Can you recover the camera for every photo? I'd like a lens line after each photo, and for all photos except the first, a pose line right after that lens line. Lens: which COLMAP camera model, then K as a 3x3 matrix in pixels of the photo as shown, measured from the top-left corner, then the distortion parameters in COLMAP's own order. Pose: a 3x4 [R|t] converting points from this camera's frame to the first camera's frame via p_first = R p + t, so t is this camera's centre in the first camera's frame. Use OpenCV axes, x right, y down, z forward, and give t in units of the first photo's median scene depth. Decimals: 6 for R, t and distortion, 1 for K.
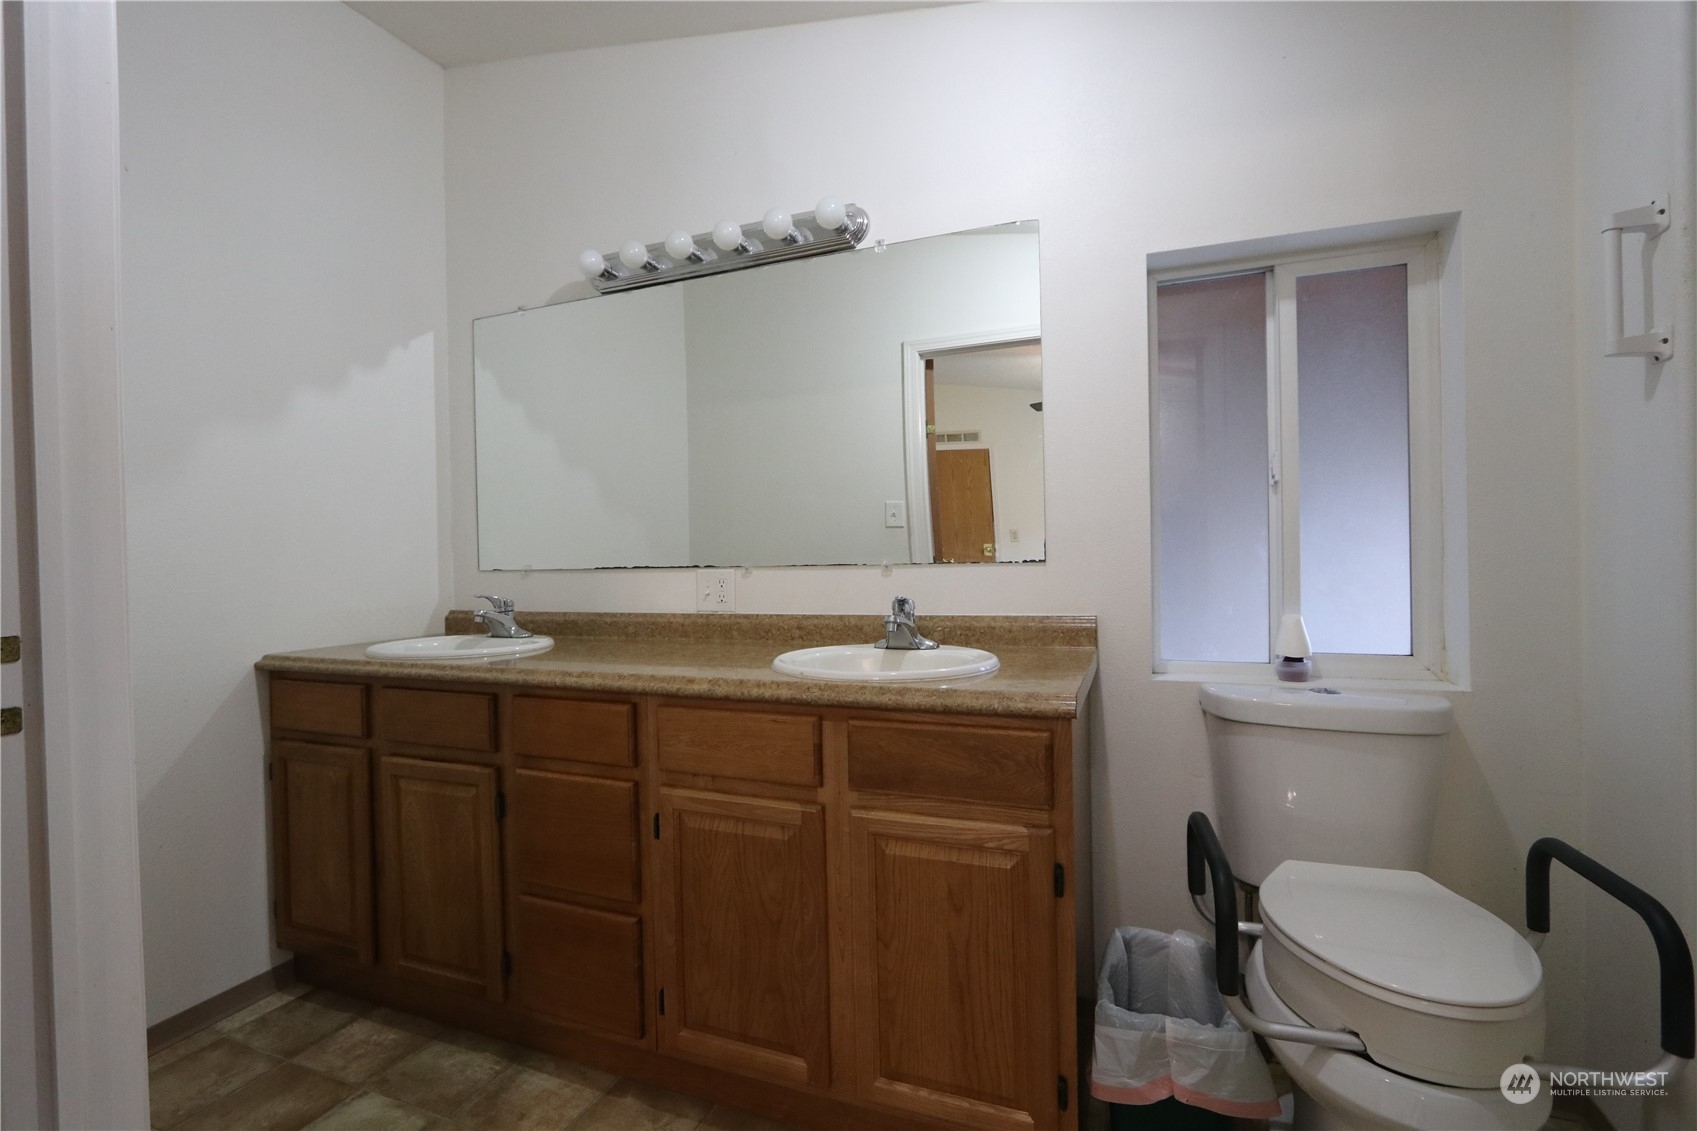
lens RADIAL K [[781.7, 0, 820.4], [0, 781.7, 564.7], [0, 0, 1]] dist [-0.014914, 0.001153]
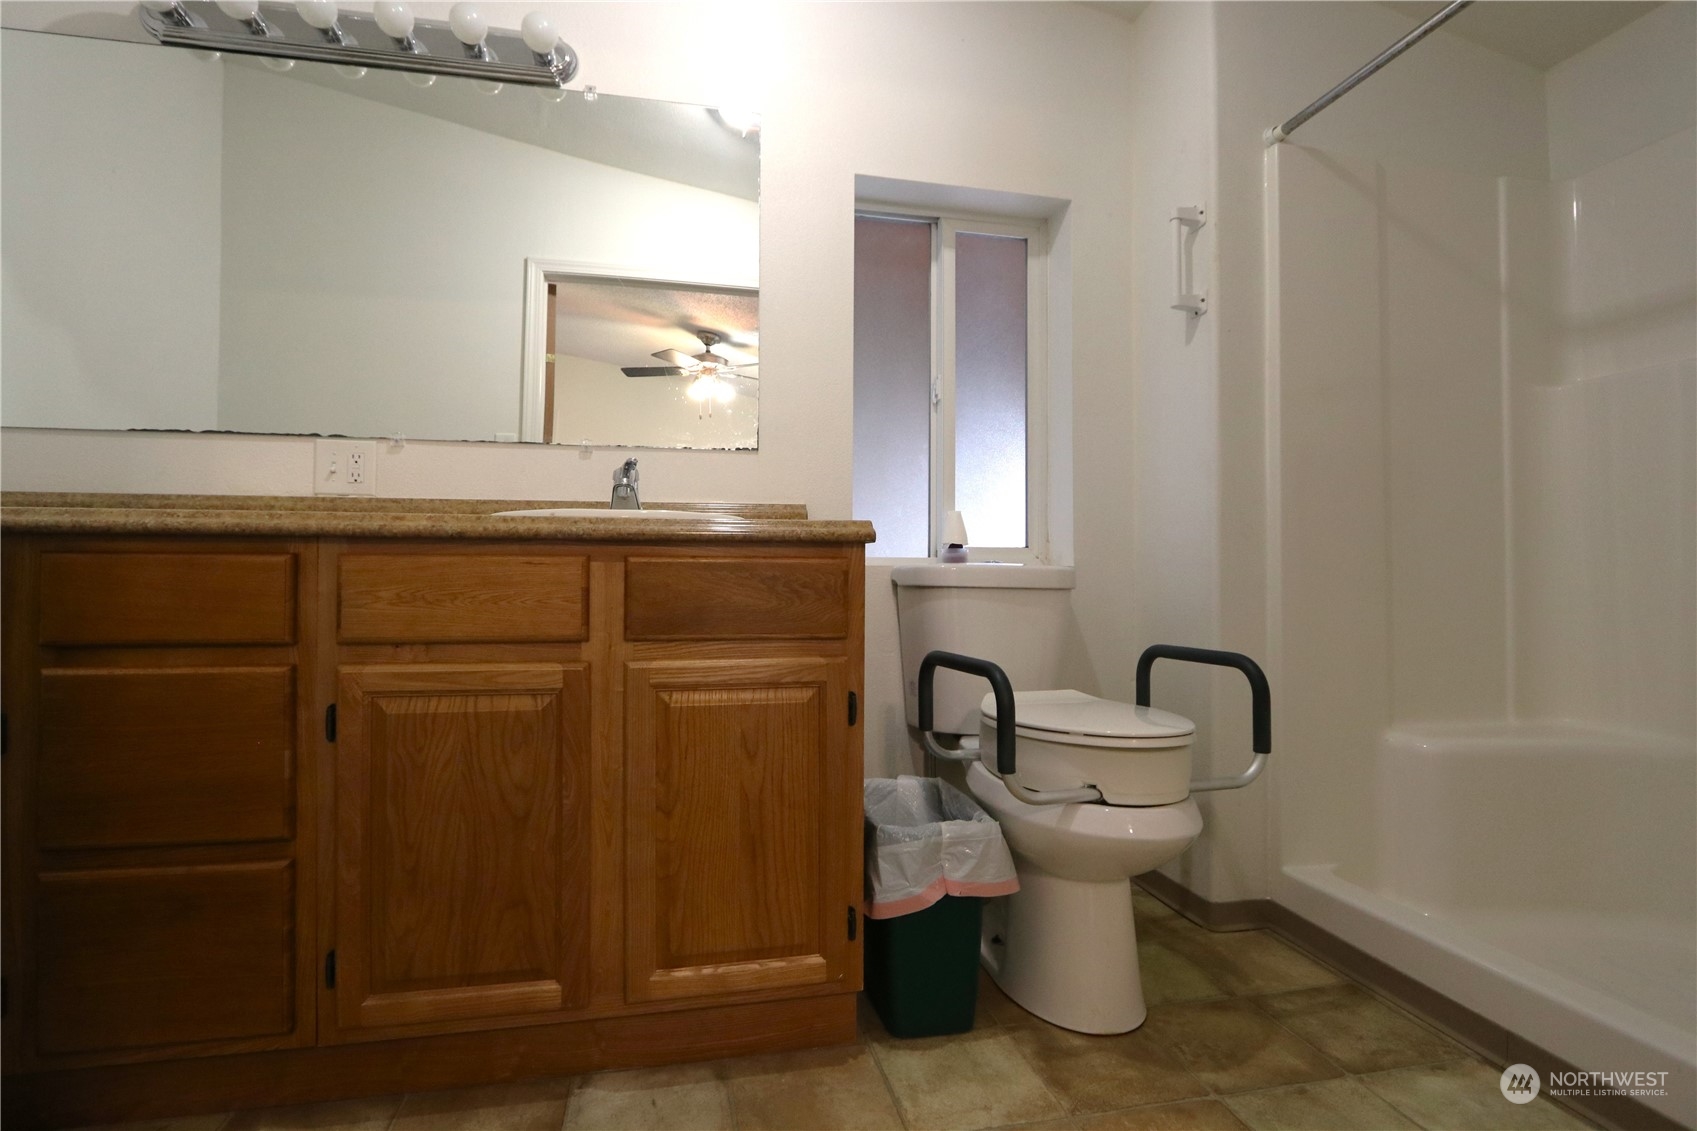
lens RADIAL K [[781.7, 0, 820.4], [0, 781.7, 564.7], [0, 0, 1]] dist [-0.014914, 0.001153]
pose [[0.829661, 0.029555, 0.557485, -0.252032], [-0.013643, 0.999373, -0.032678, 0.218305], [-0.558101, 0.019506, 0.829544, 0.156506]]
